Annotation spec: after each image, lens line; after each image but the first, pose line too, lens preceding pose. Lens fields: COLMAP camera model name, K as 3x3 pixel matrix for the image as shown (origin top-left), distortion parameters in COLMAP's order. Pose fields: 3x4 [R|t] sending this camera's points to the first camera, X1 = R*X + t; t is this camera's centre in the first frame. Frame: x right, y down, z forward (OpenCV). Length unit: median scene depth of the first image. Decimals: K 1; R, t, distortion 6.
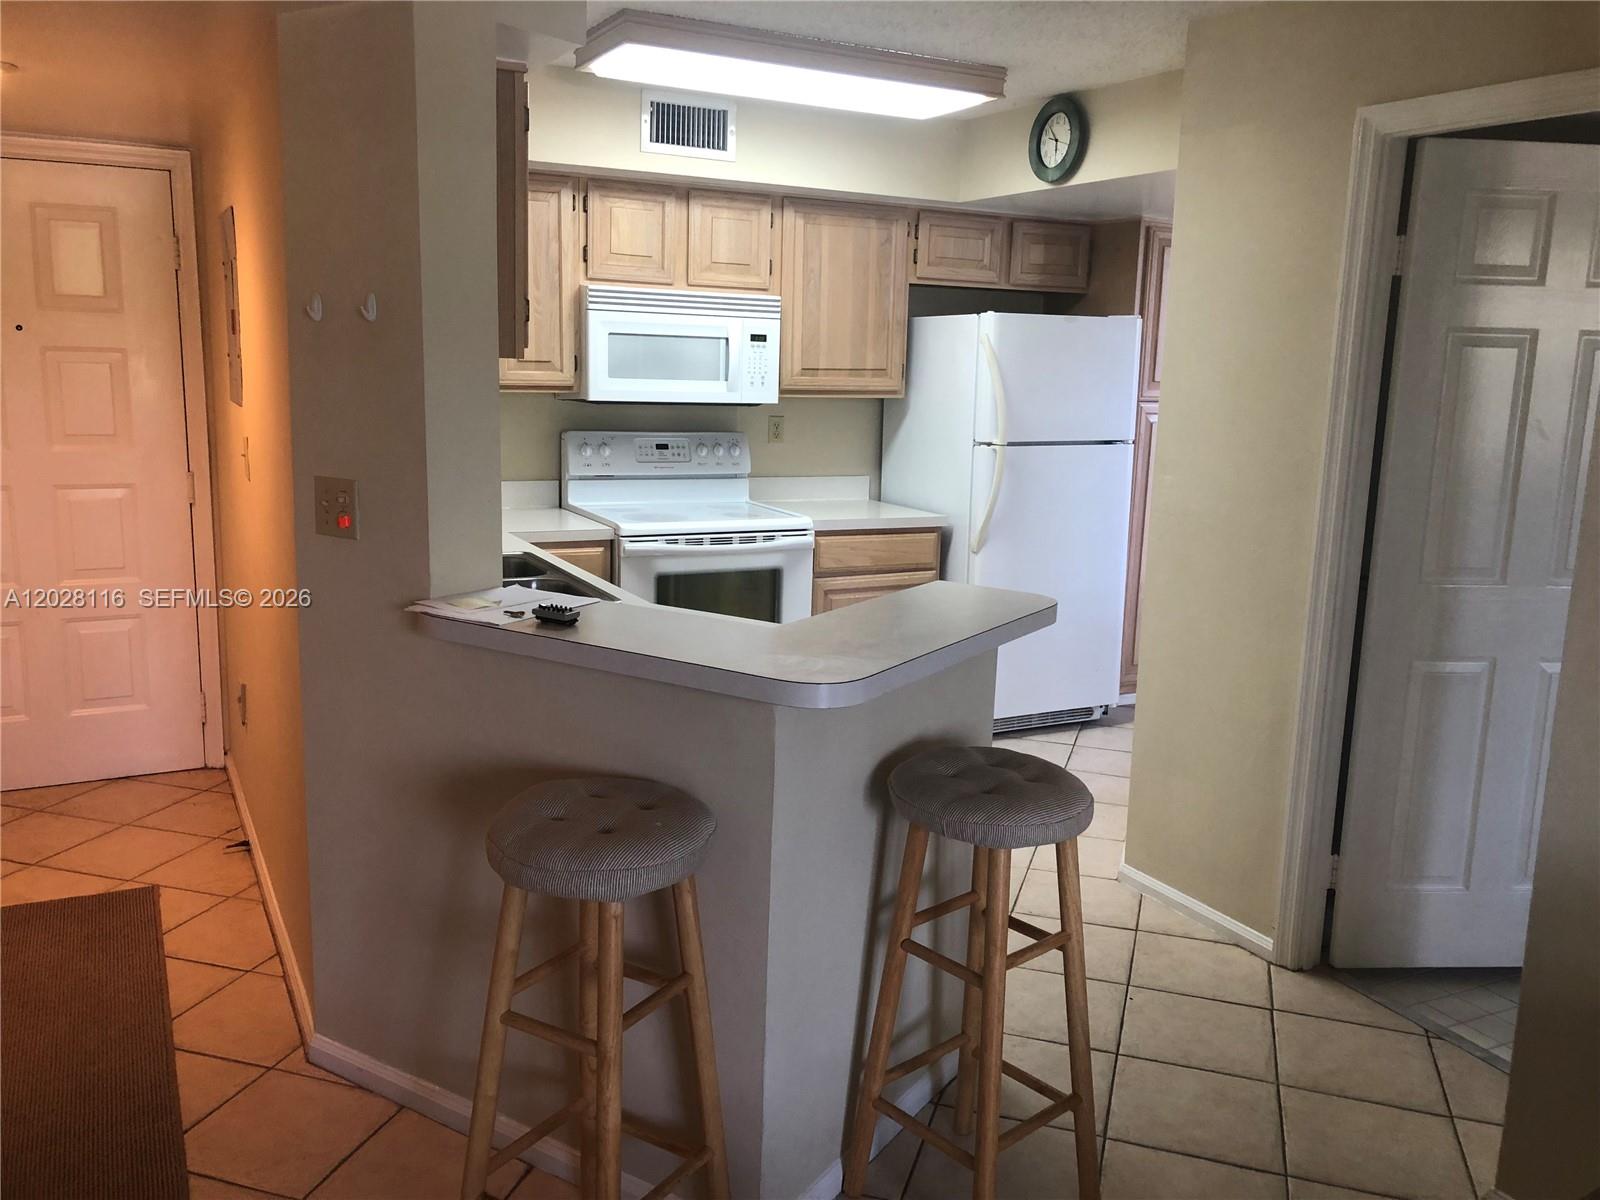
lens RADIAL K [[1308.2, 0, 800.0], [0, 1308.2, 600.0], [0, 0, 1]] dist [0.177587, -0.649676]
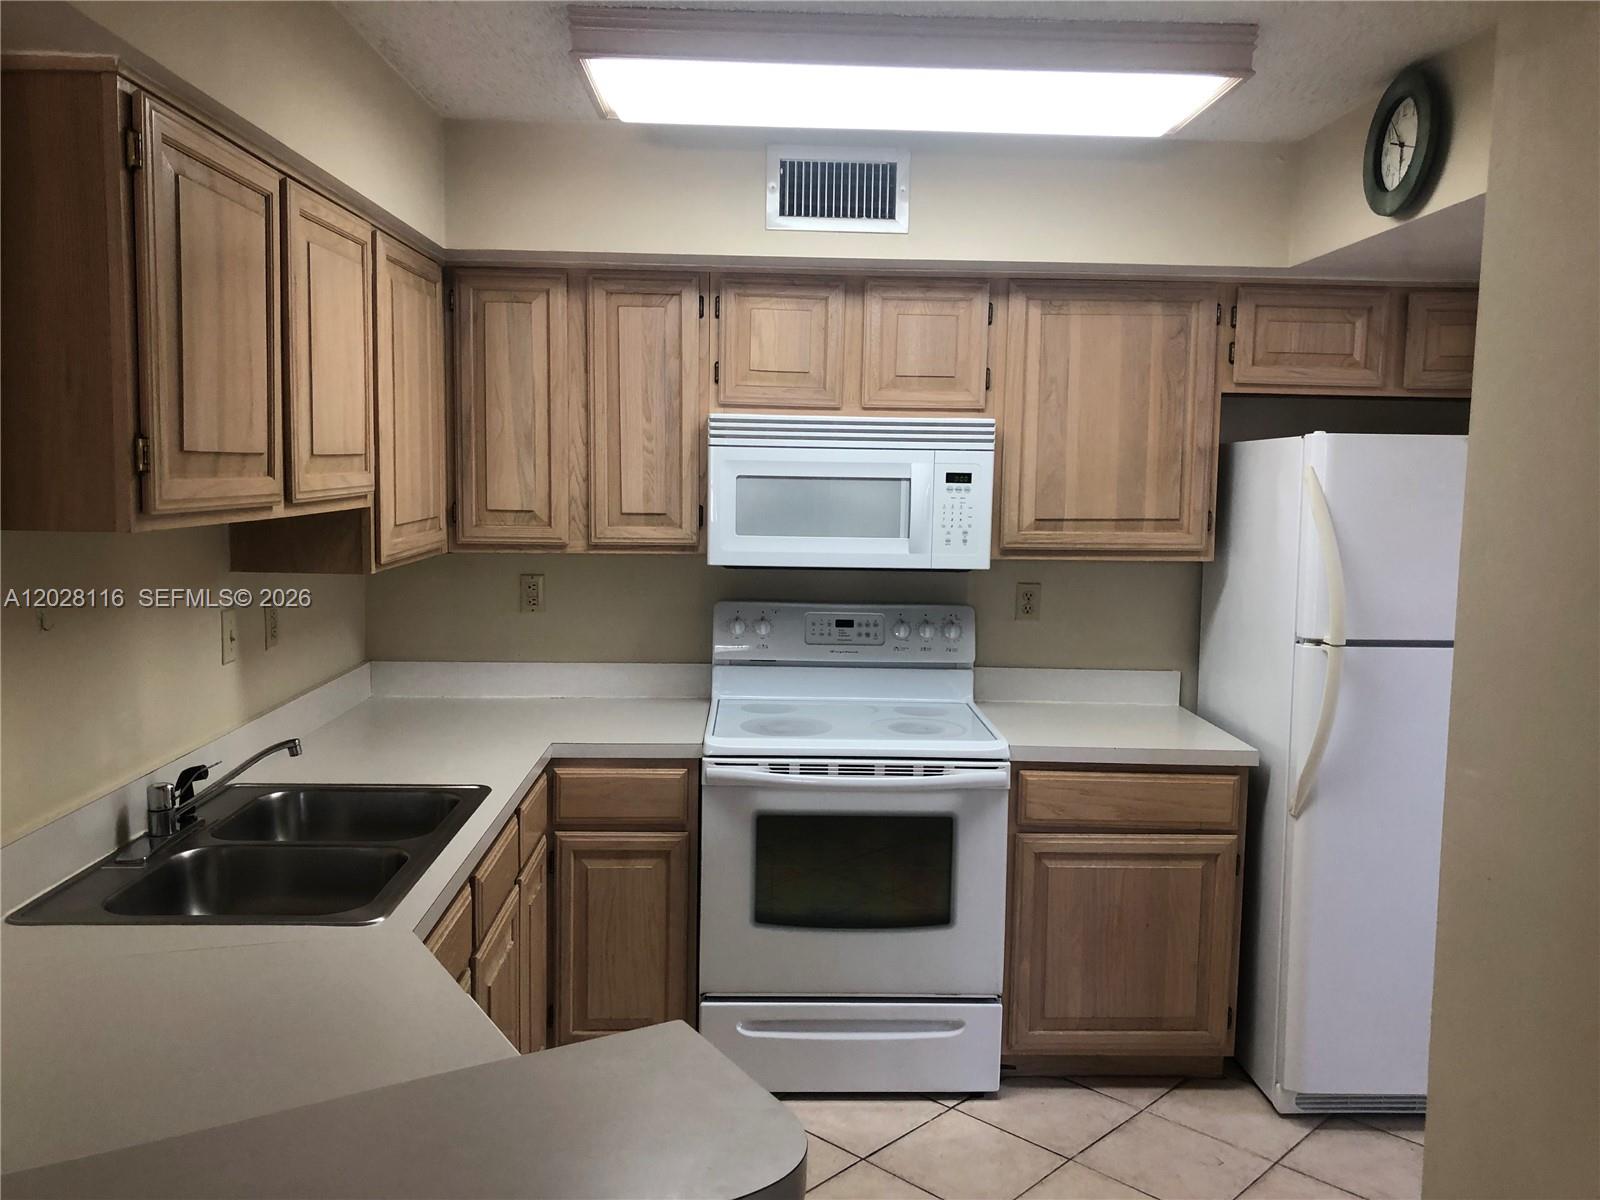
lens RADIAL K [[1290.2, 0, 800.0], [0, 1290.2, 600.0], [0, 0, 1]] dist [0.072536, -0.136227]
pose [[0.897932, 0.030786, -0.439056, 0.197227], [-0.070877, 0.994646, -0.075209, -0.076888], [0.434389, 0.098652, 0.895306, 0.355466]]
